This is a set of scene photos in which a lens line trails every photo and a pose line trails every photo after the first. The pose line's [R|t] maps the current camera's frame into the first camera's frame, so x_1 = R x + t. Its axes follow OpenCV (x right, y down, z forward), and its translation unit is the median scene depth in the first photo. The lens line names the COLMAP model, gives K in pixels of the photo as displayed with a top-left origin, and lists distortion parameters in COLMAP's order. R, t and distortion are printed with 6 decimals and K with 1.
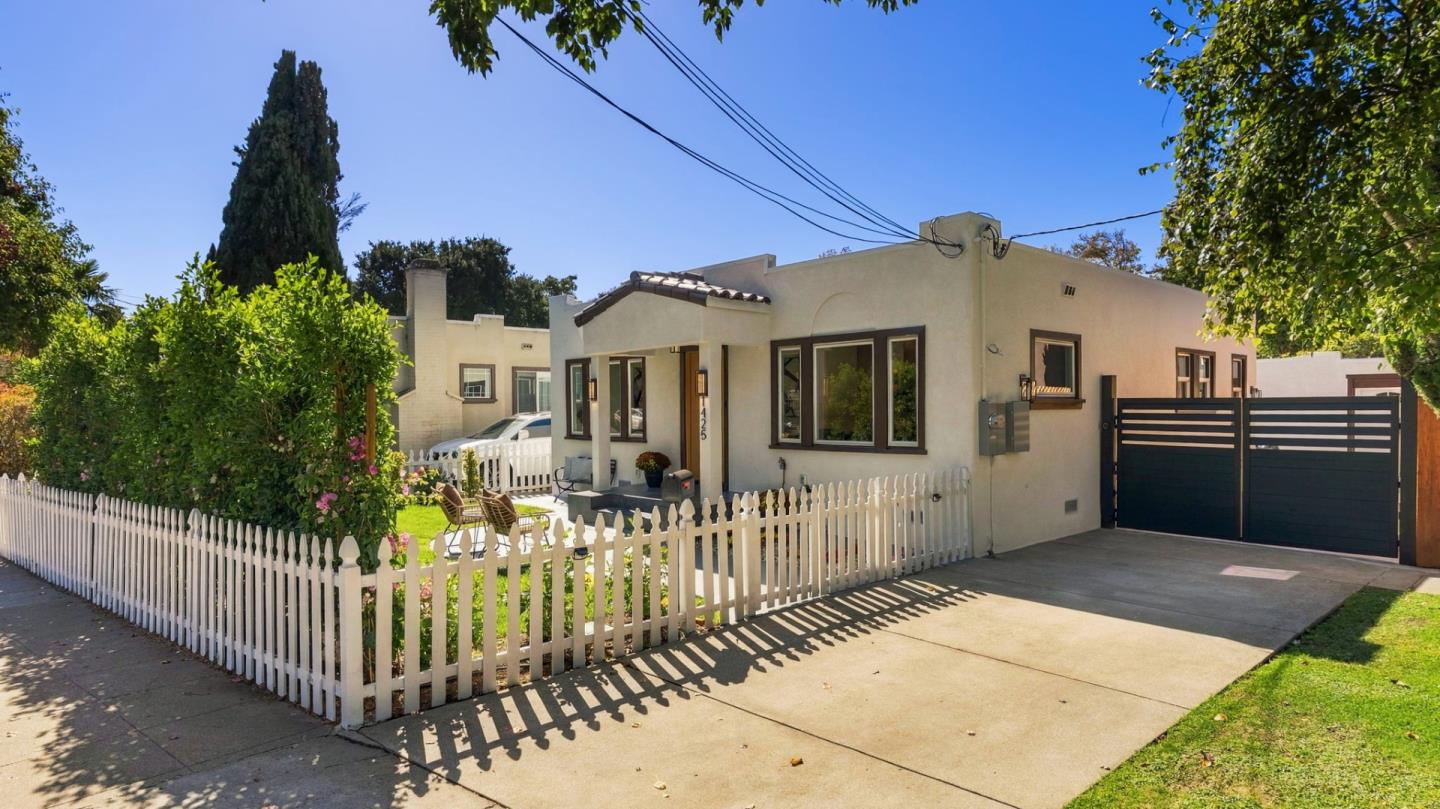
lens RADIAL K [[654.3, 0, 720.0], [0, 654.3, 404.5], [0, 0, 1]] dist [-0.004746, -0.000349]
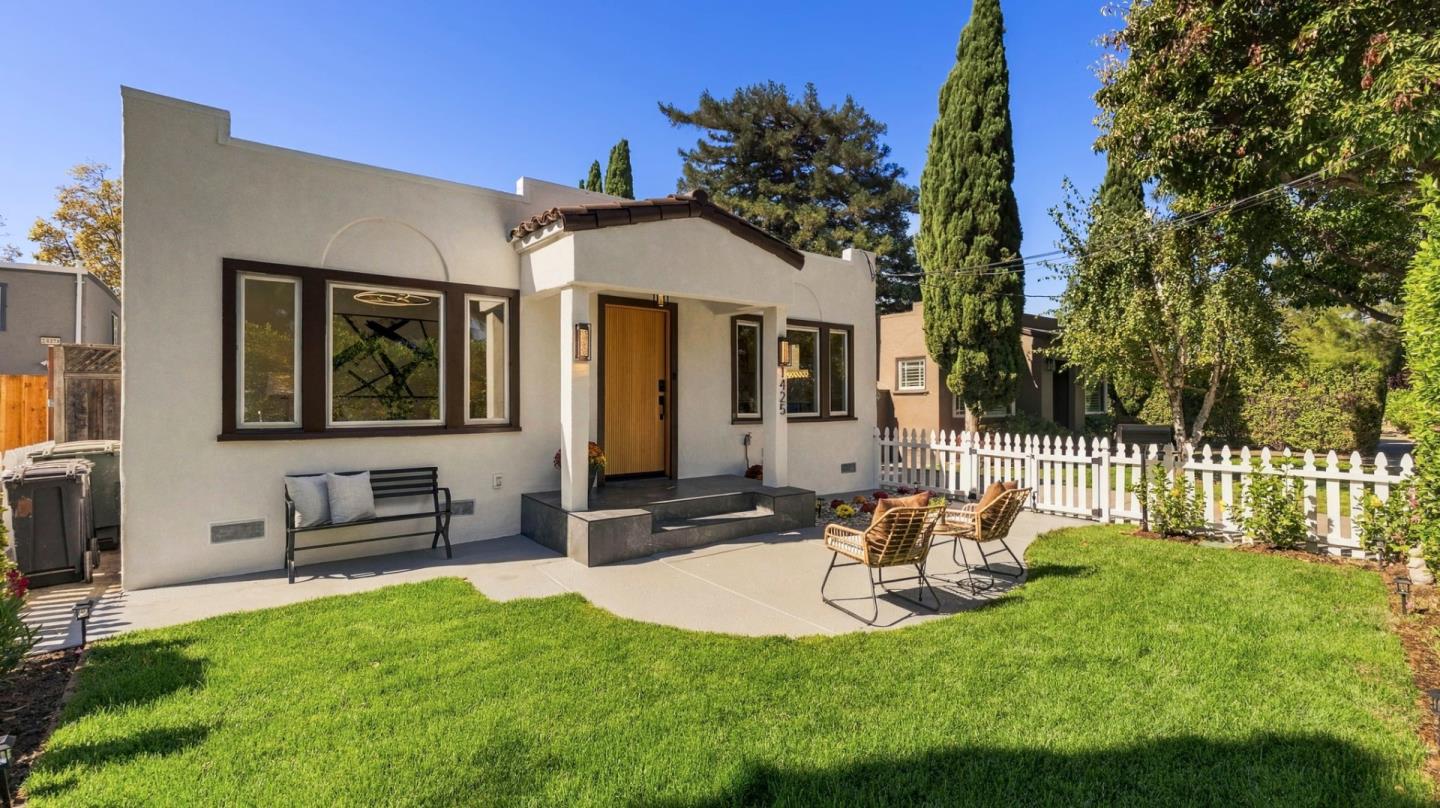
lens RADIAL K [[654.3, 0, 720.0], [0, 654.3, 404.0], [0, 0, 1]] dist [-0.004746, -0.000349]
pose [[0.105079, -0.017652, 0.994307, -0.873139], [-0.026366, 0.999442, 0.020529, 0.018093], [-0.994114, -0.028373, 0.104555, 0.928681]]
